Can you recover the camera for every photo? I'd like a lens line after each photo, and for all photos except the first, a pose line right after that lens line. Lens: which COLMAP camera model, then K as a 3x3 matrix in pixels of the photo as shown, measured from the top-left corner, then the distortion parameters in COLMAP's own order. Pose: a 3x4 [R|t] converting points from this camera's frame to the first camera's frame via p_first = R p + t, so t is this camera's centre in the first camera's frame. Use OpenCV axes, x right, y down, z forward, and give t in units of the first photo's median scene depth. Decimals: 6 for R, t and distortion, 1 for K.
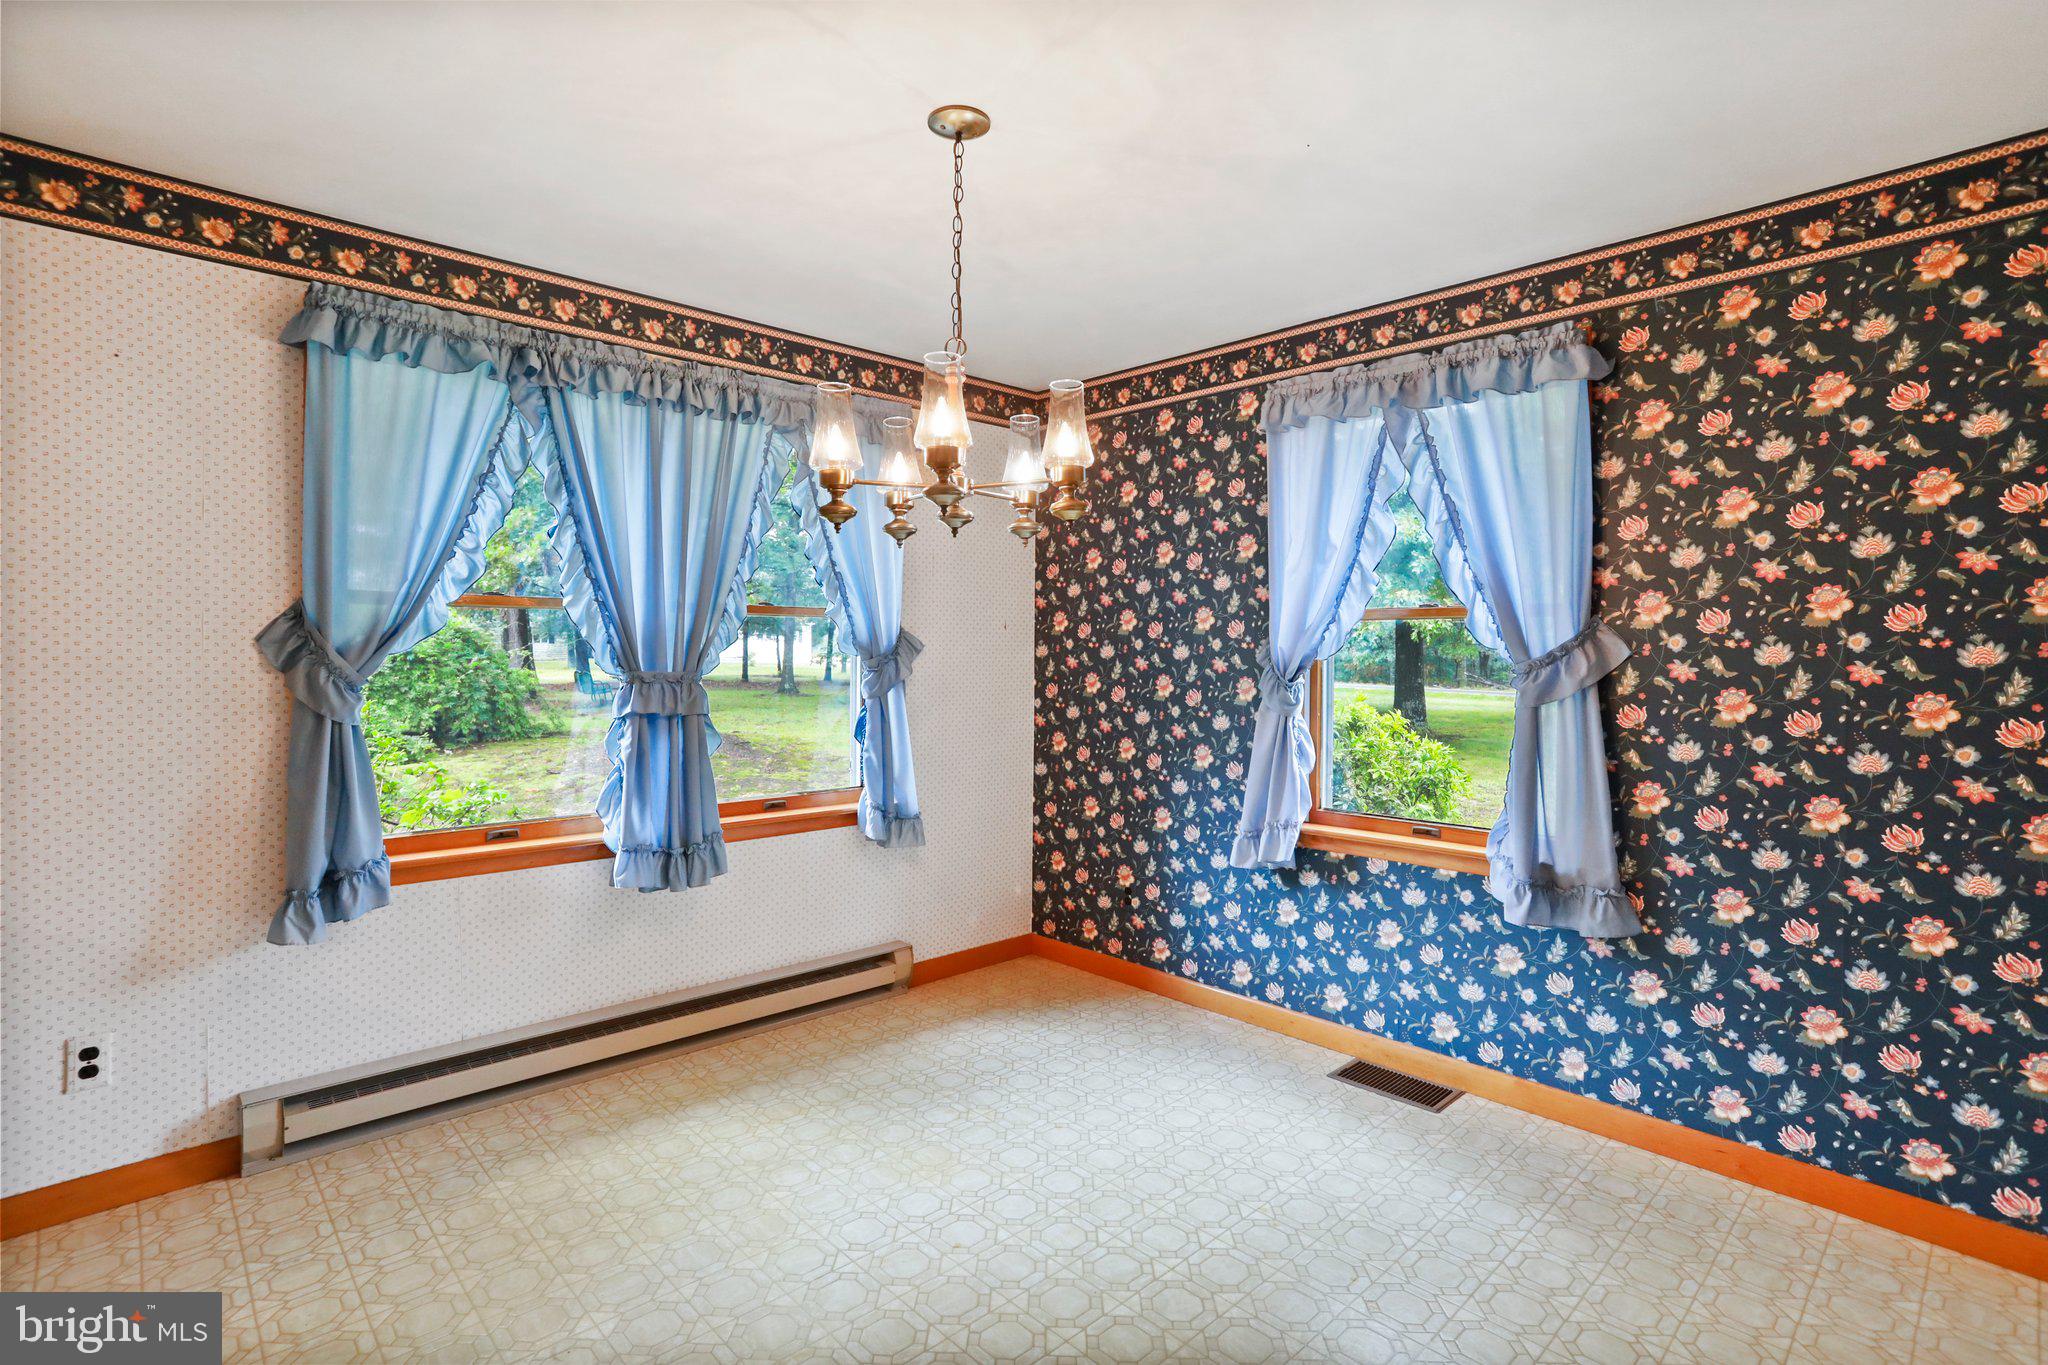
lens RADIAL K [[992.4, 0, 1022.6], [0, 992.4, 662.7], [0, 0, 1]] dist [-0.030304, 0.015202]
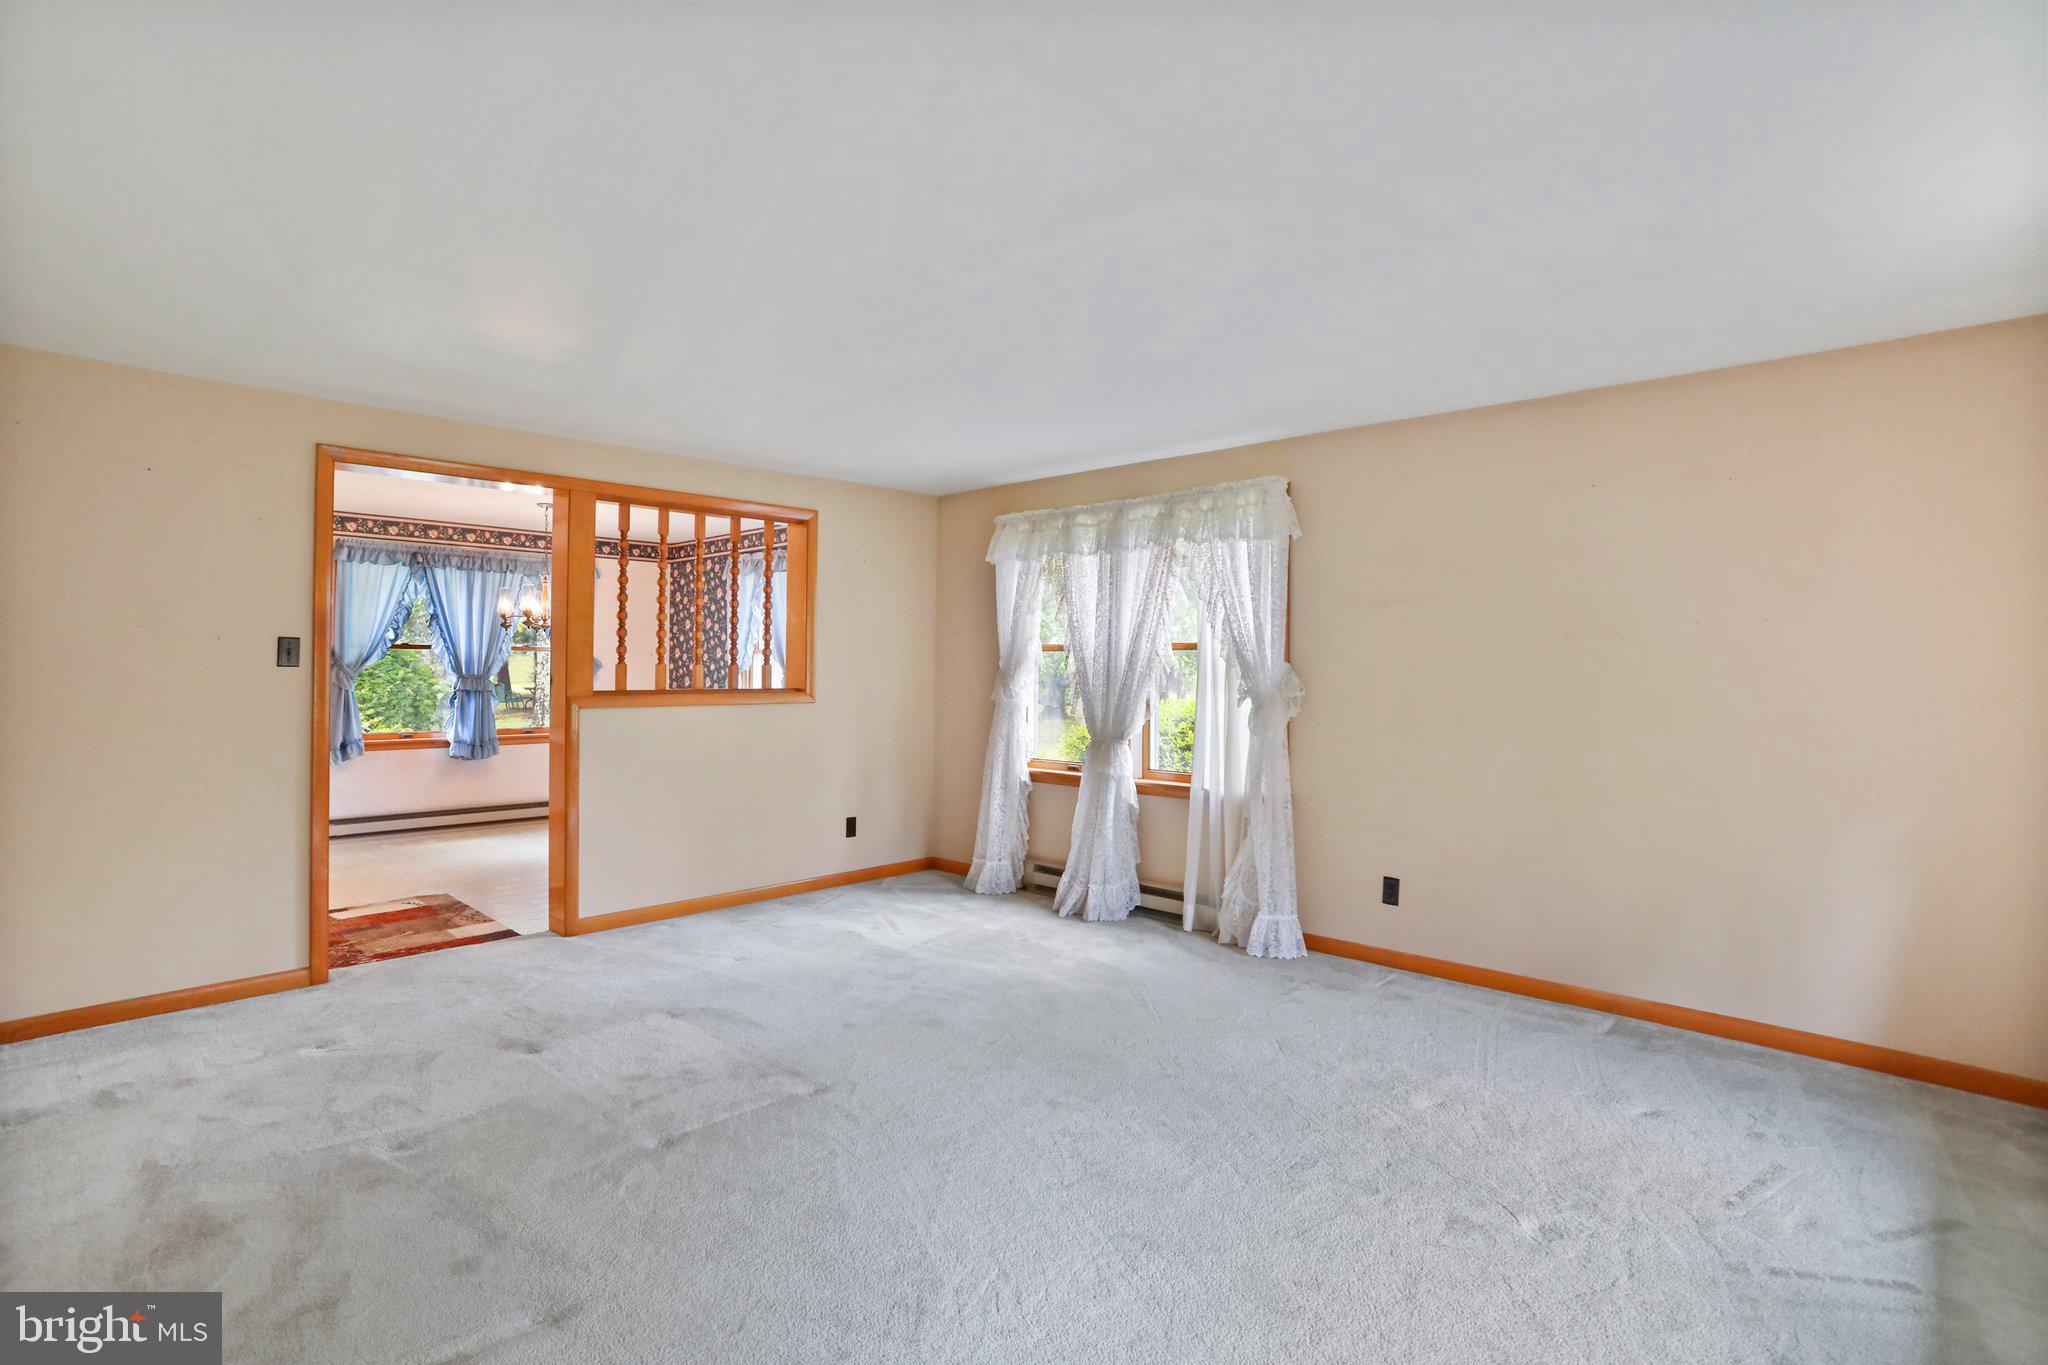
lens RADIAL K [[992.4, 0, 1017.5], [0, 992.4, 667.5], [0, 0, 1]] dist [-0.030304, 0.015202]
pose [[0.998764, 0.004418, 0.049515, 0.959473], [-0.003767, 0.999905, -0.013229, 0.020925], [-0.049569, 0.013026, 0.998686, -1.684753]]
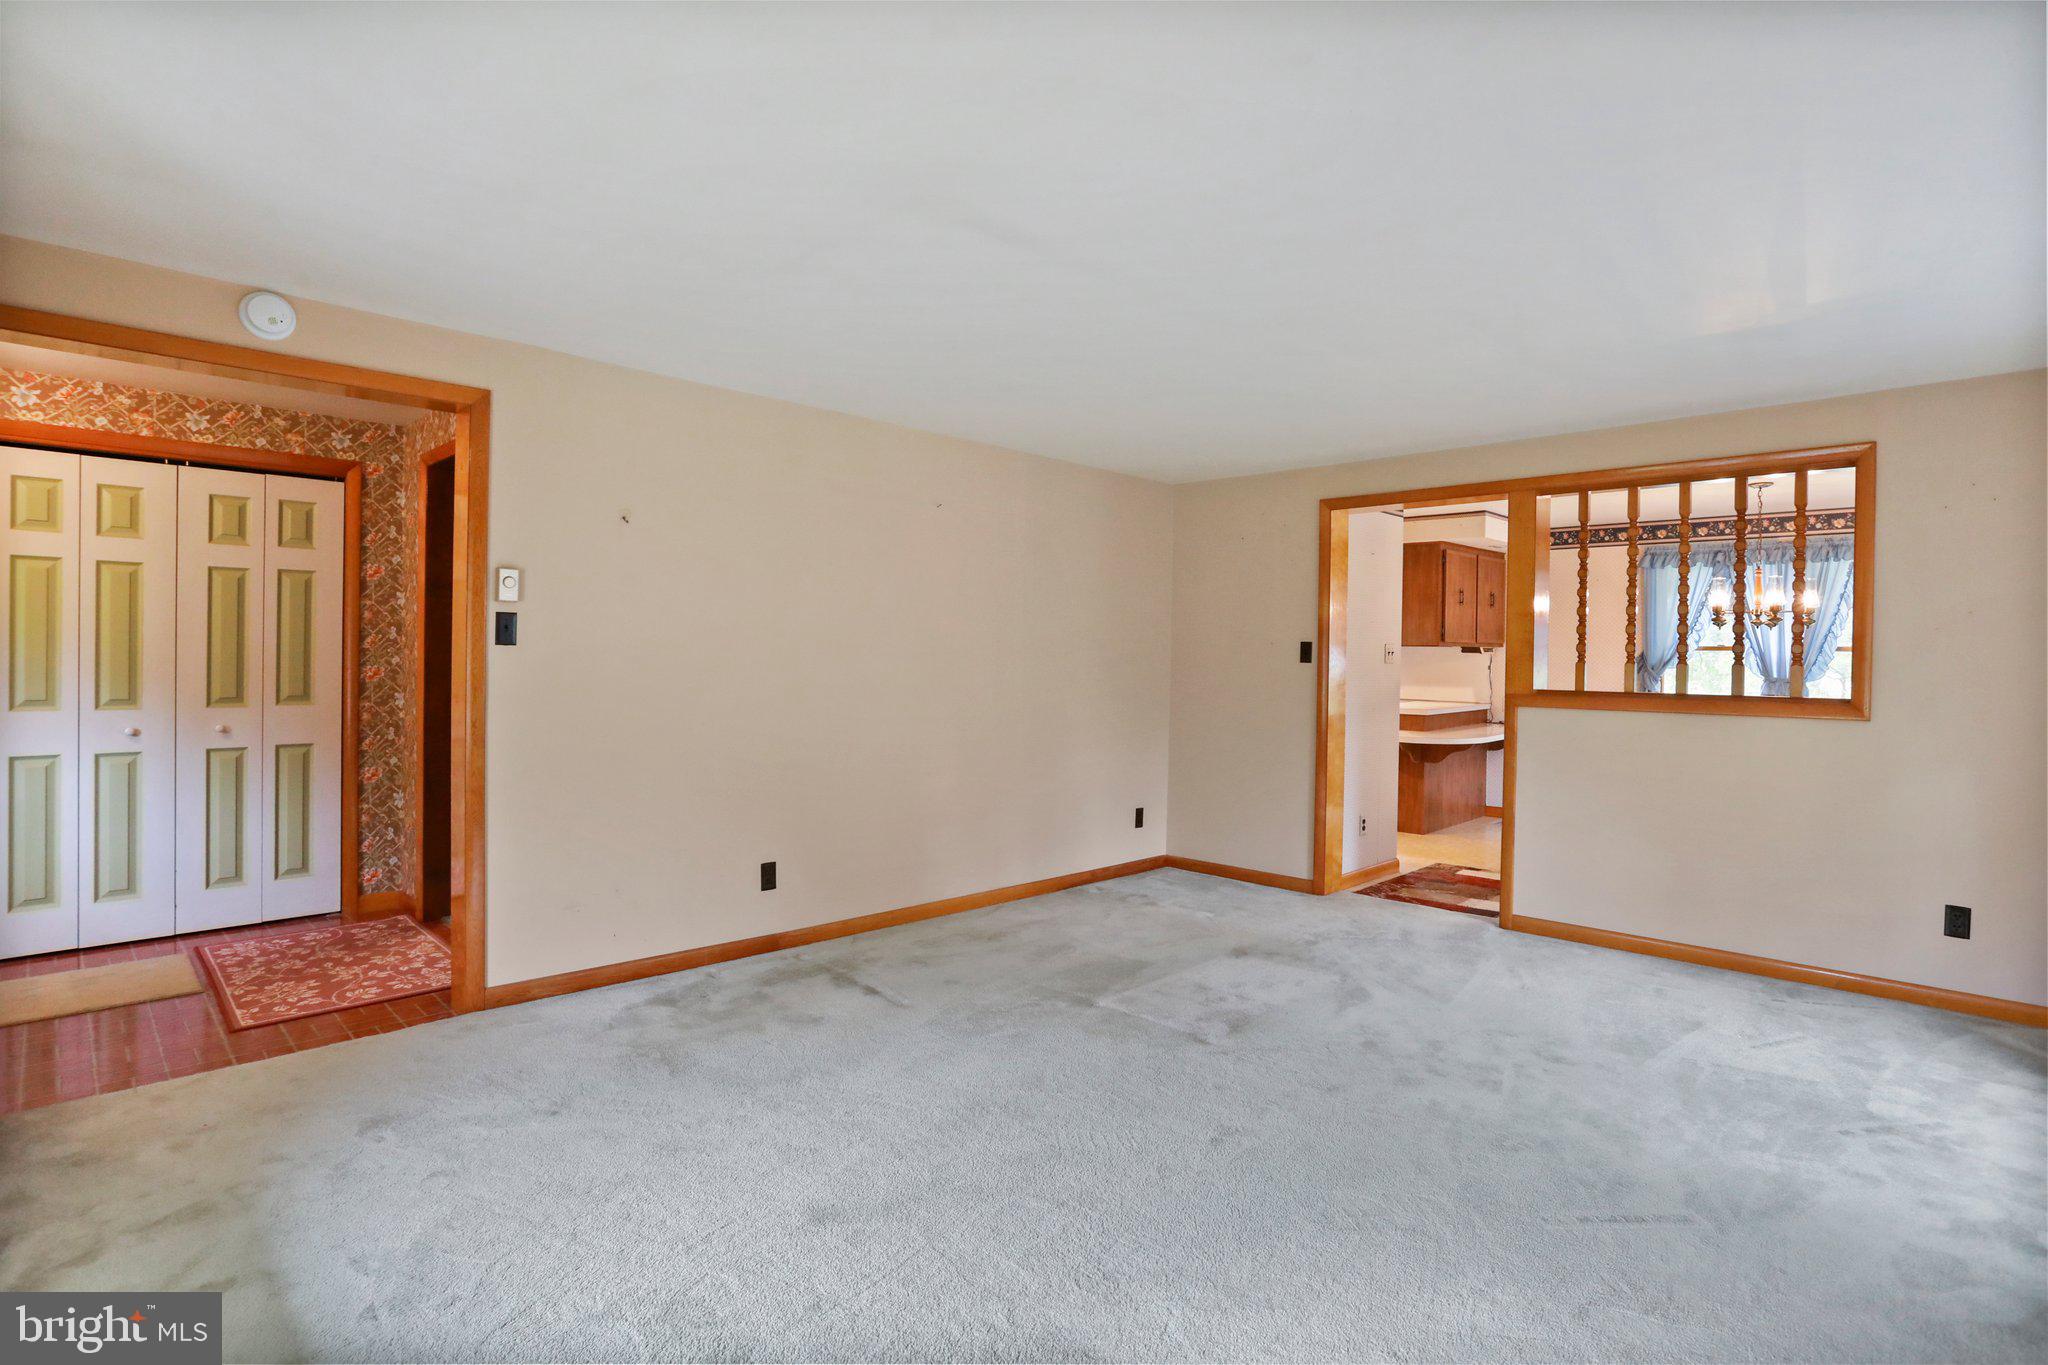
lens RADIAL K [[1027.3, 0, 1045.6], [0, 1027.3, 684.4], [0, 0, 1]] dist [-0.015851, -0.000020]
pose [[0.051011, 0.025062, -0.998384, 2.008605], [-0.027161, 0.999350, 0.023698, 0.013459], [0.998329, 0.025908, 0.051658, -0.864770]]
